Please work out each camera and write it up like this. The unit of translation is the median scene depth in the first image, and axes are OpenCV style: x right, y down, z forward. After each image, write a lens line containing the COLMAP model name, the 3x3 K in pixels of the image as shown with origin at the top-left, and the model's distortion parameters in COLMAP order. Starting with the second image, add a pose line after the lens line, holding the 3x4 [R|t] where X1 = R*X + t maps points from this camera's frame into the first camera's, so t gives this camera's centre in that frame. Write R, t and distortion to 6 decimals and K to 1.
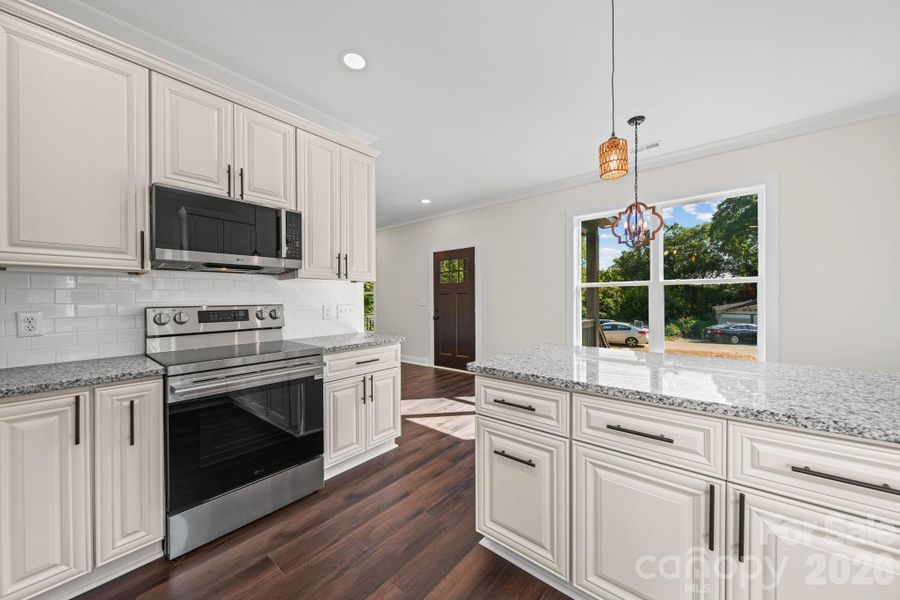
lens RADIAL K [[324.5, 0, 448.0], [0, 324.5, 302.6], [0, 0, 1]] dist [-0.000578, -0.000287]
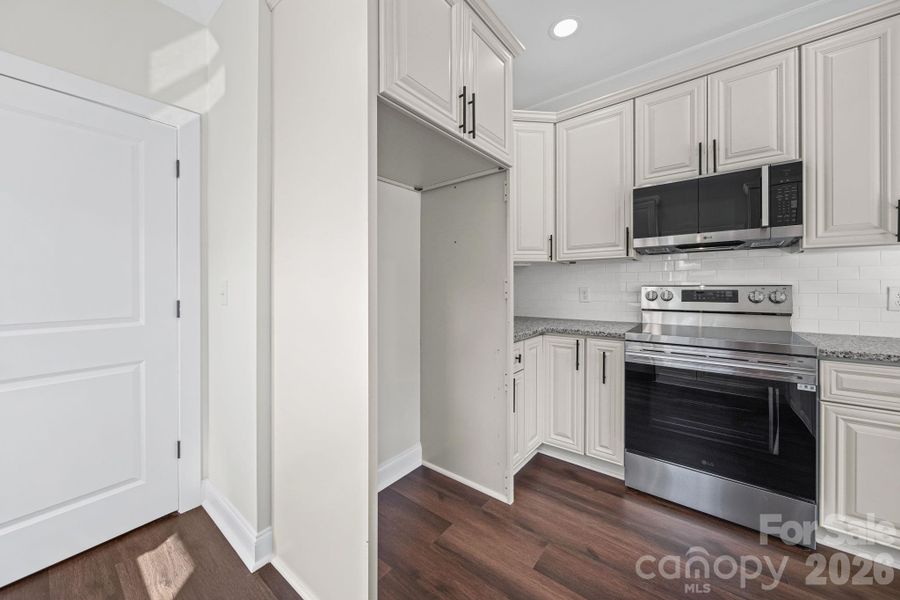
lens RADIAL K [[320.4, 0, 449.6], [0, 320.4, 285.0], [0, 0, 1]] dist [-0.001981, -0.000173]
pose [[0.030711, 0.016760, -0.999388, 0.263378], [-0.000855, 0.999859, 0.016742, -0.007410], [0.999528, 0.000340, 0.030721, 0.195404]]
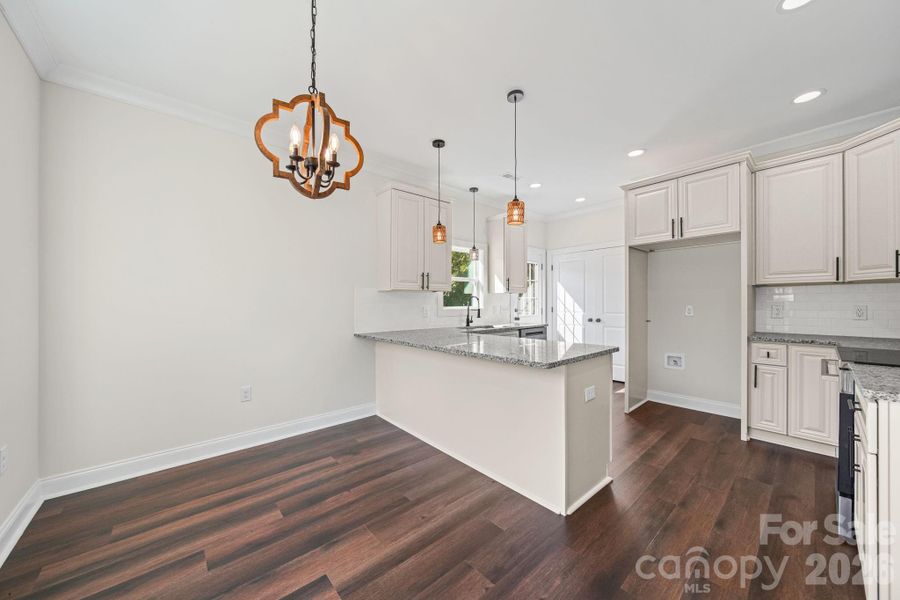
lens RADIAL K [[324.5, 0, 448.0], [0, 324.5, 302.6], [0, 0, 1]] dist [-0.000578, -0.000287]
pose [[-0.987773, 0.016622, 0.155013, 0.437717], [0.018501, 0.999772, 0.010683, -0.034747], [-0.154800, 0.013420, -0.987855, 1.944315]]
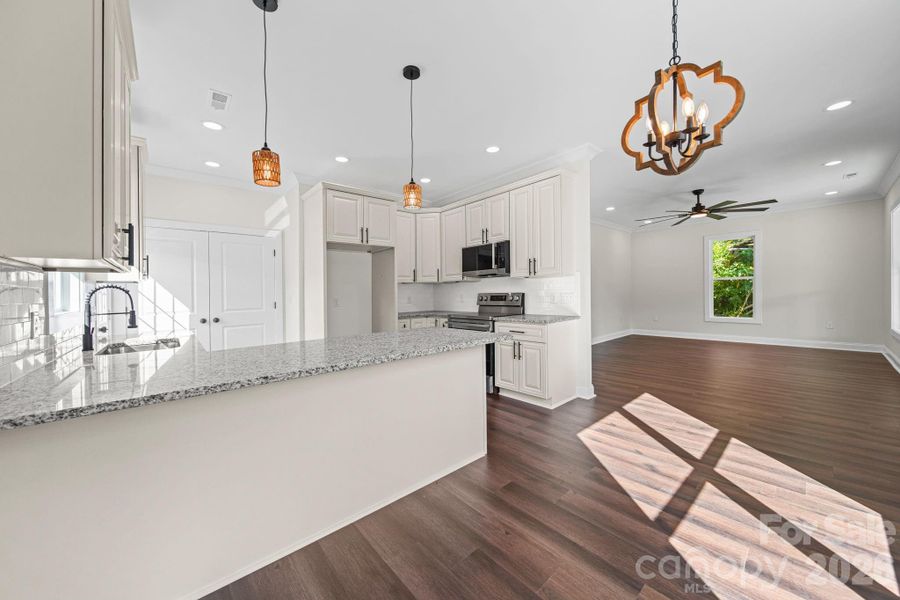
lens RADIAL K [[323.2, 0, 452.7], [0, 323.2, 297.5], [0, 0, 1]] dist [0.001826, 0.000071]
pose [[-0.147521, 0.030702, -0.988582, 1.441567], [0.013171, 0.999490, 0.029076, -0.028960], [0.988971, -0.008731, -0.147850, 1.059346]]
